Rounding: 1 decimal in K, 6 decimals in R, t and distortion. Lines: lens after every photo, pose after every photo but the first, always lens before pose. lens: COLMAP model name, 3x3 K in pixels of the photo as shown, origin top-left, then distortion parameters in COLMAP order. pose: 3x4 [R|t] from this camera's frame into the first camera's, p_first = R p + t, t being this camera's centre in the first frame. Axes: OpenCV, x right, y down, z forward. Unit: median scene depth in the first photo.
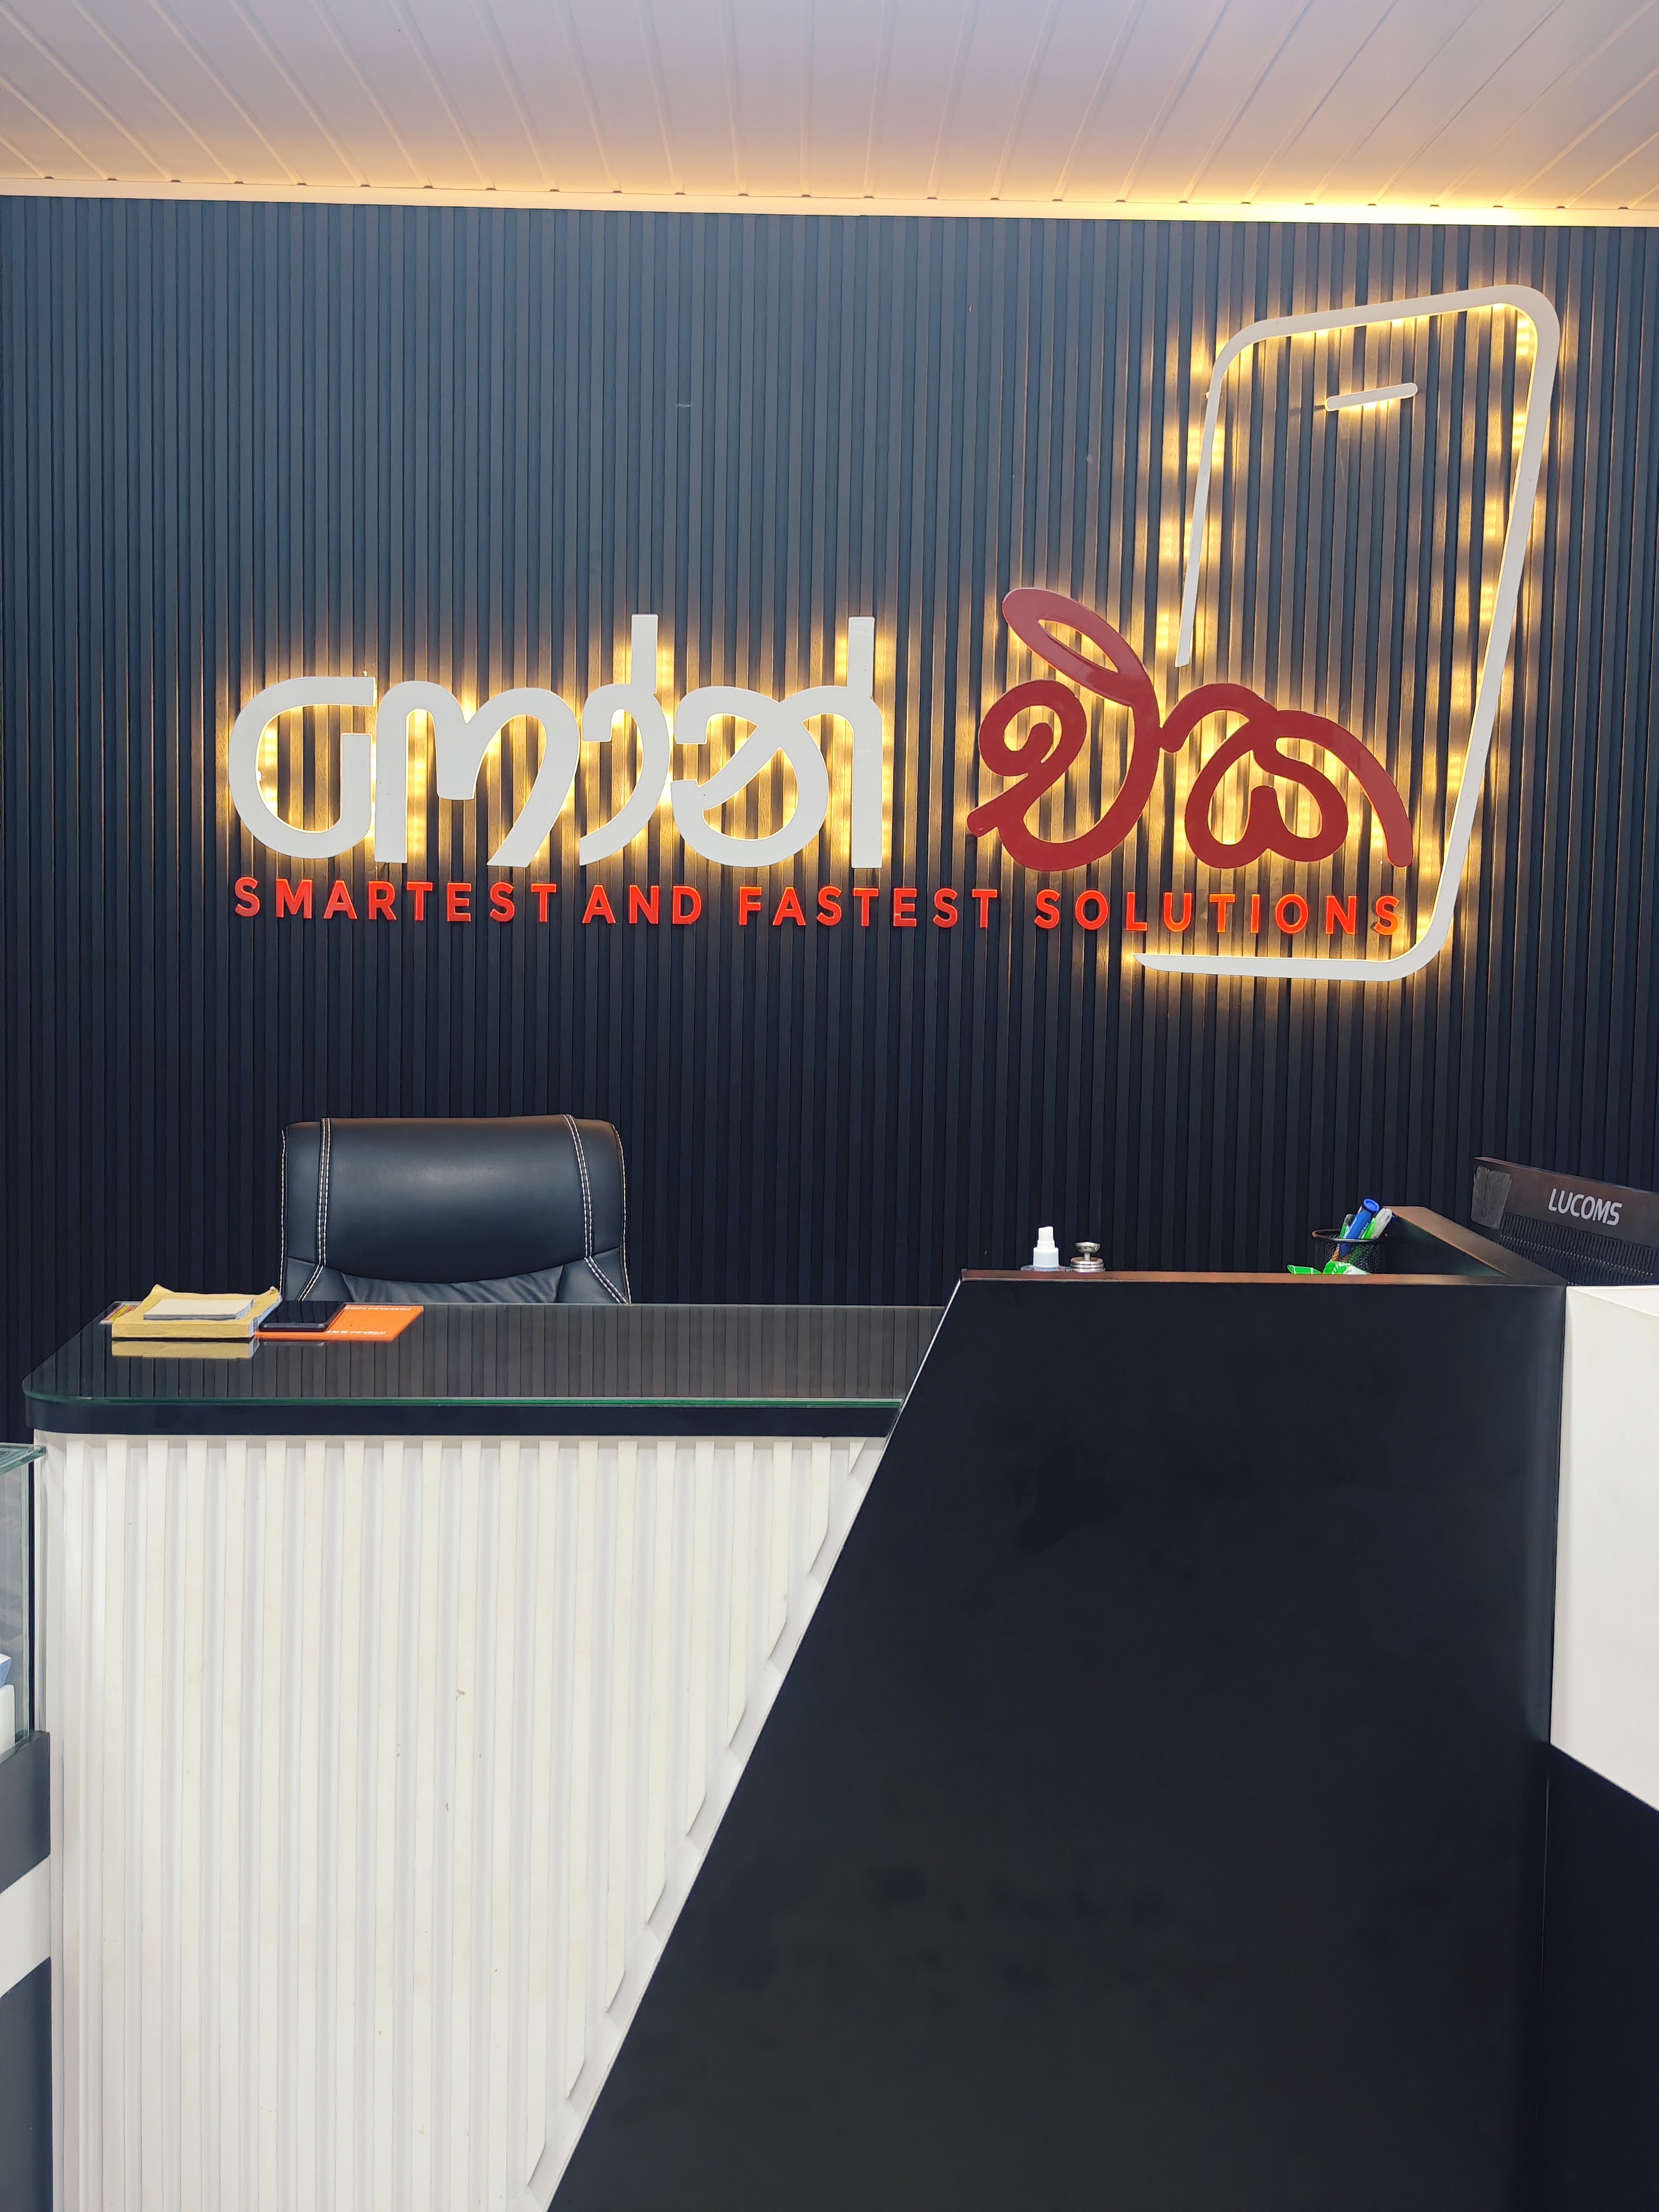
lens RADIAL K [[2974.8, 0, 830.8], [0, 2974.8, 1074.8], [0, 0, 1]] dist [0.089151, 0.000000]
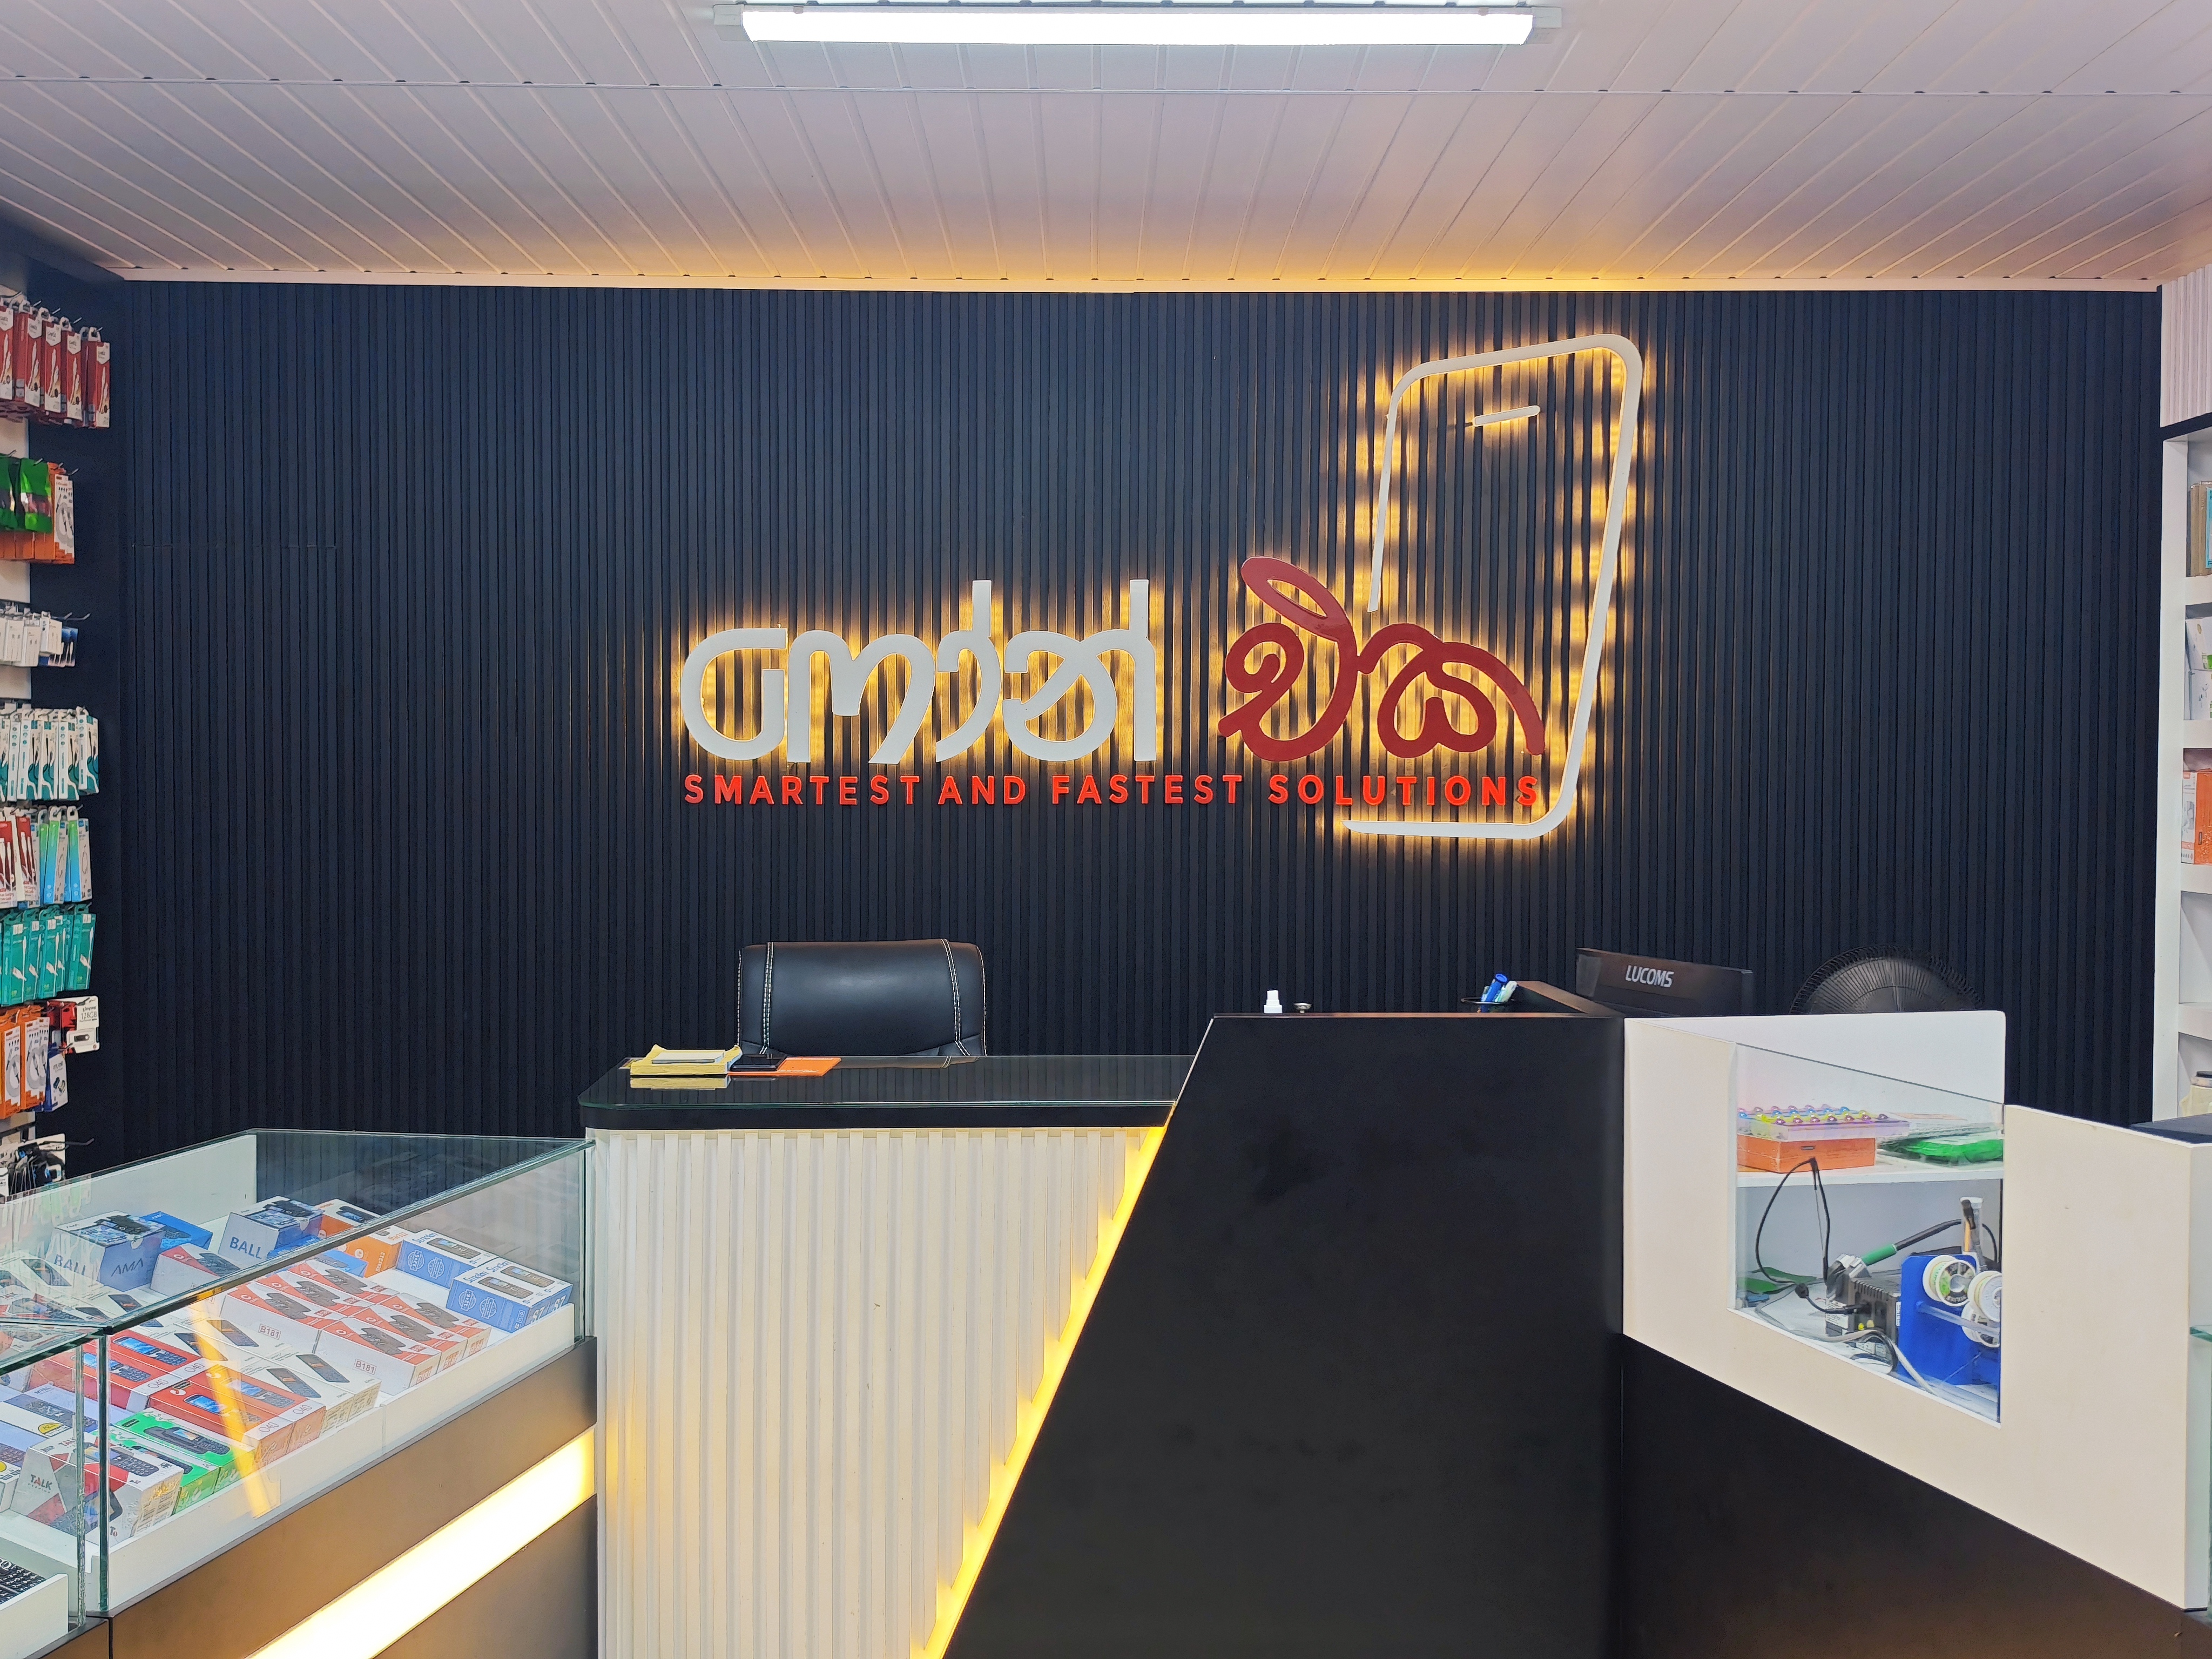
lens RADIAL K [[2491.8, 0, 1101.5], [0, 2491.8, 856.7], [0, 0, 1]] dist [0.077915, 0.000000]
pose [[0.999875, -0.014512, -0.006292, -0.001601], [0.014198, 0.998776, -0.047385, 0.028355], [0.006972, 0.047290, 0.998857, -0.142549]]
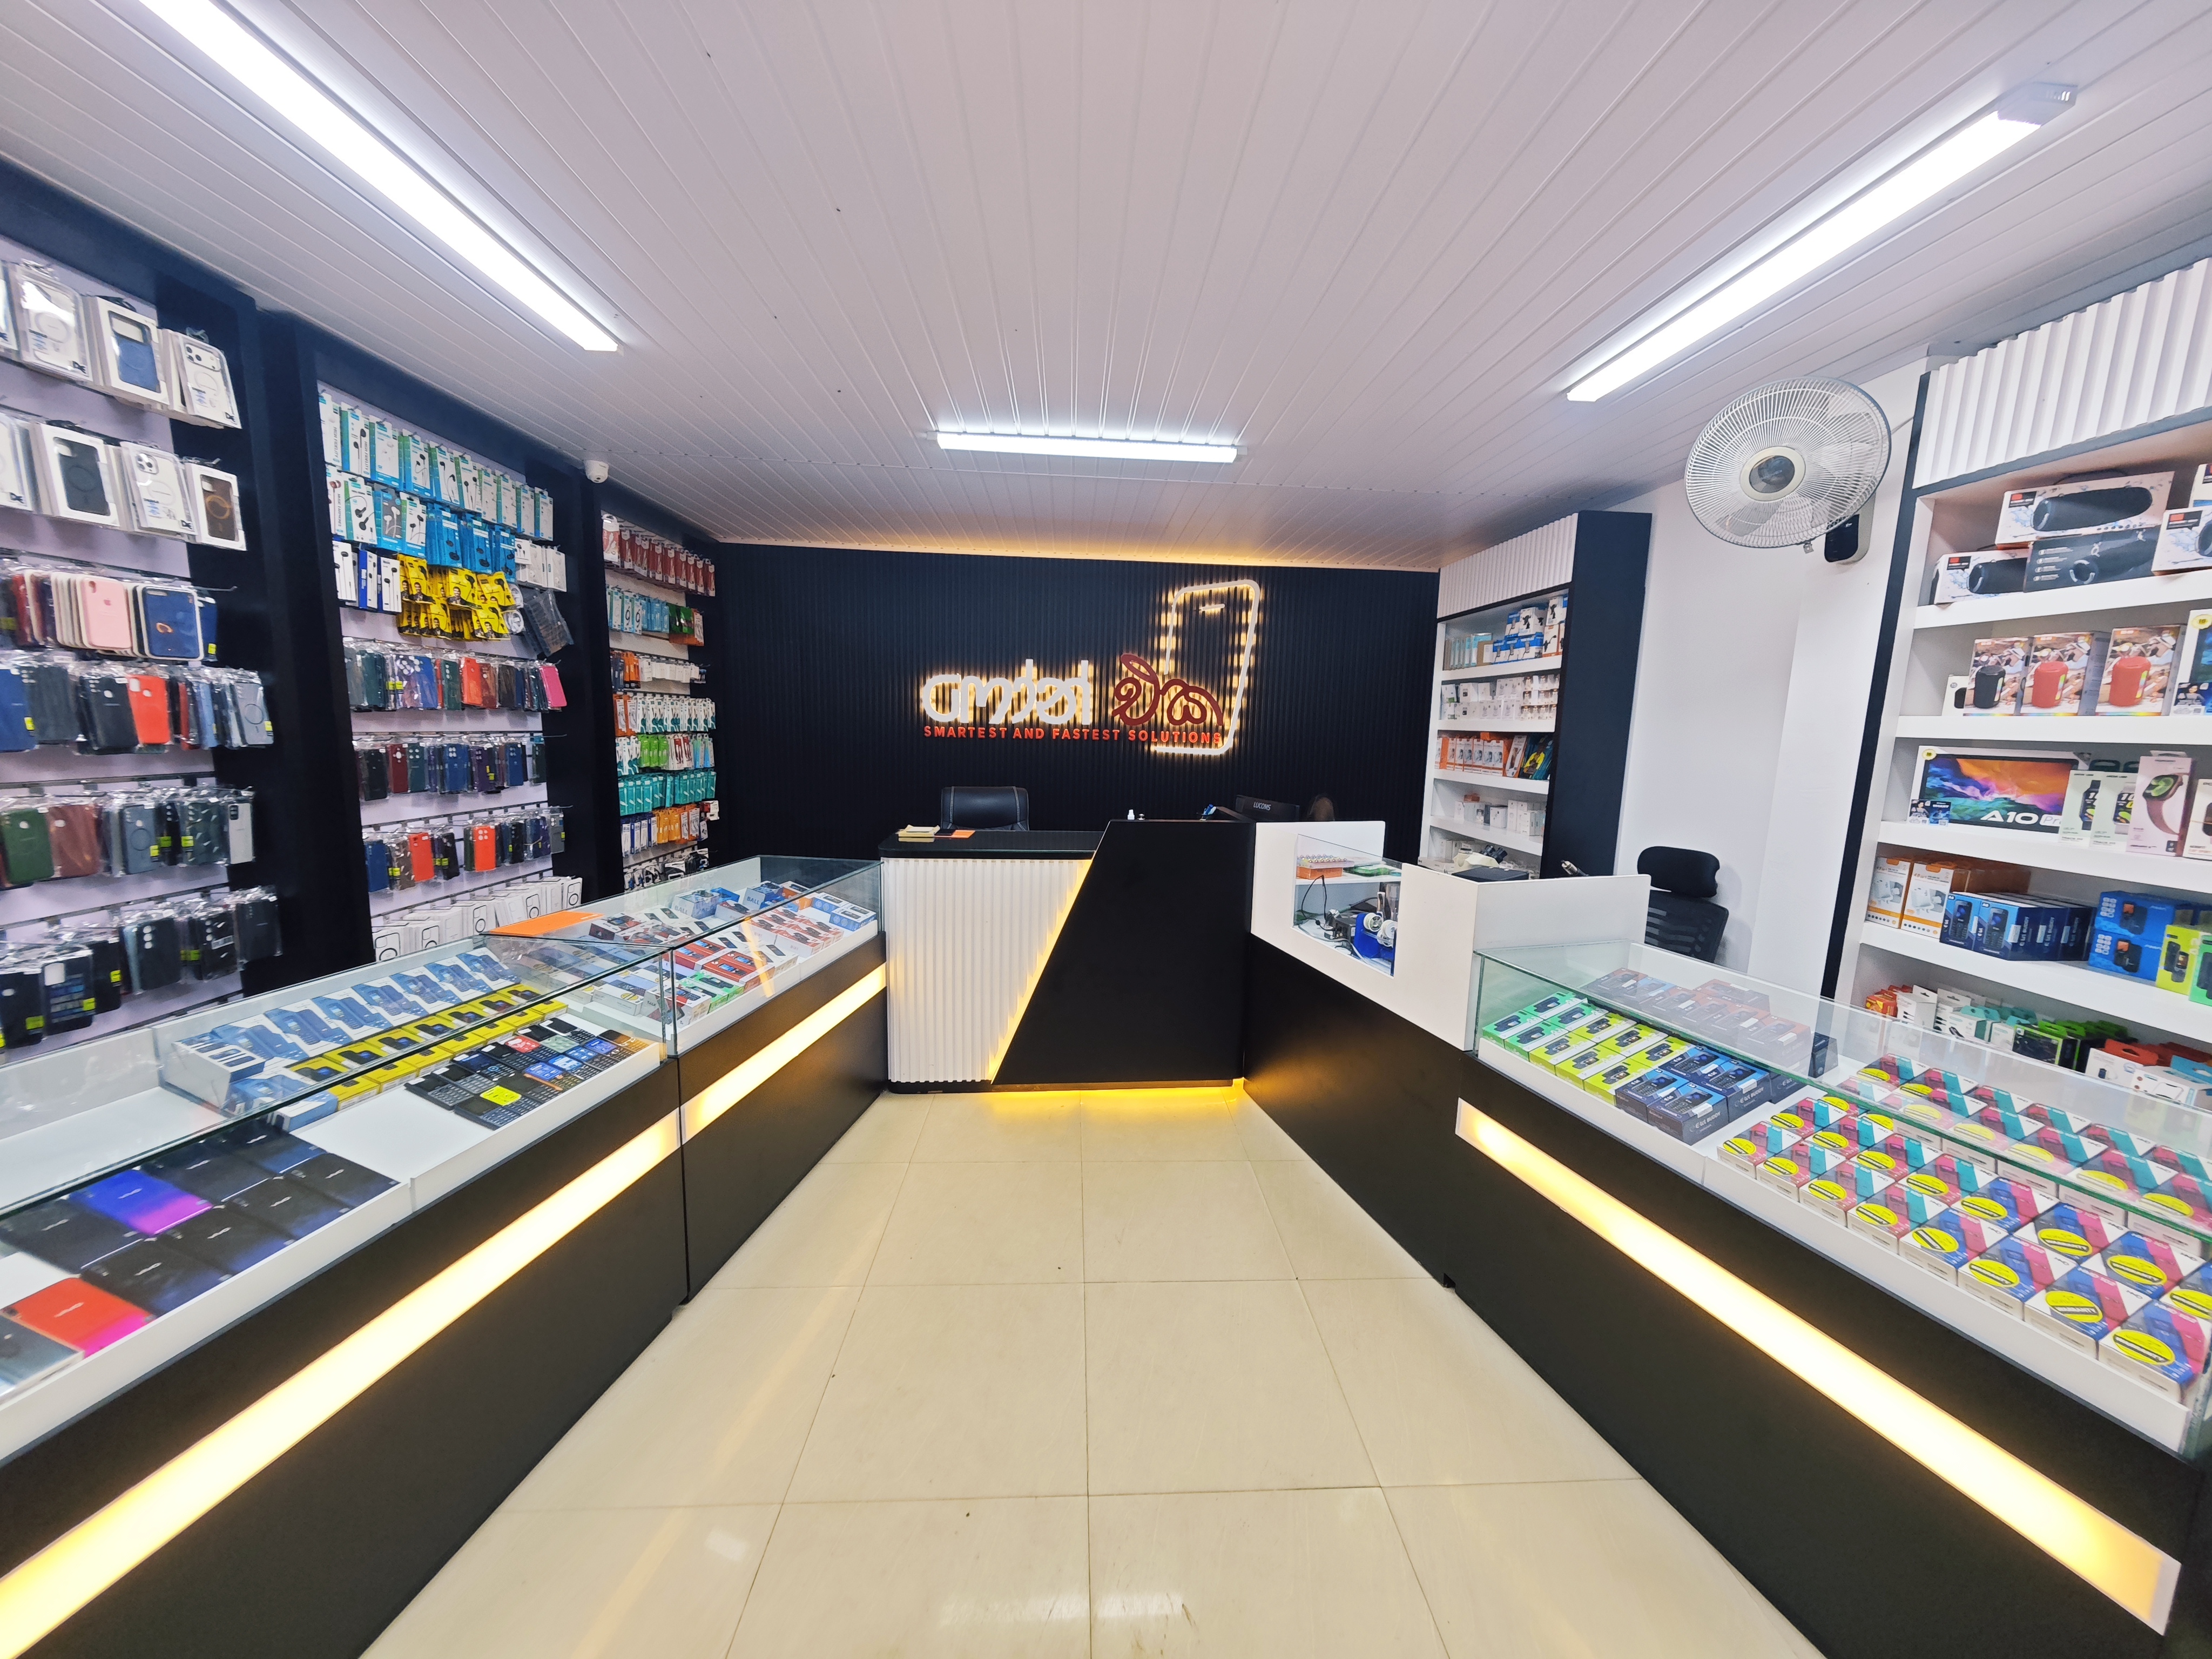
lens RADIAL K [[778.7, 0, 1113.9], [0, 778.7, 828.9], [0, 0, 1]] dist [-0.005165, 0.000972]
pose [[0.998711, 0.001238, 0.050747, -0.003222], [-0.003773, 0.998748, 0.049887, 0.016337], [-0.050622, -0.050014, 0.997465, -0.036790]]
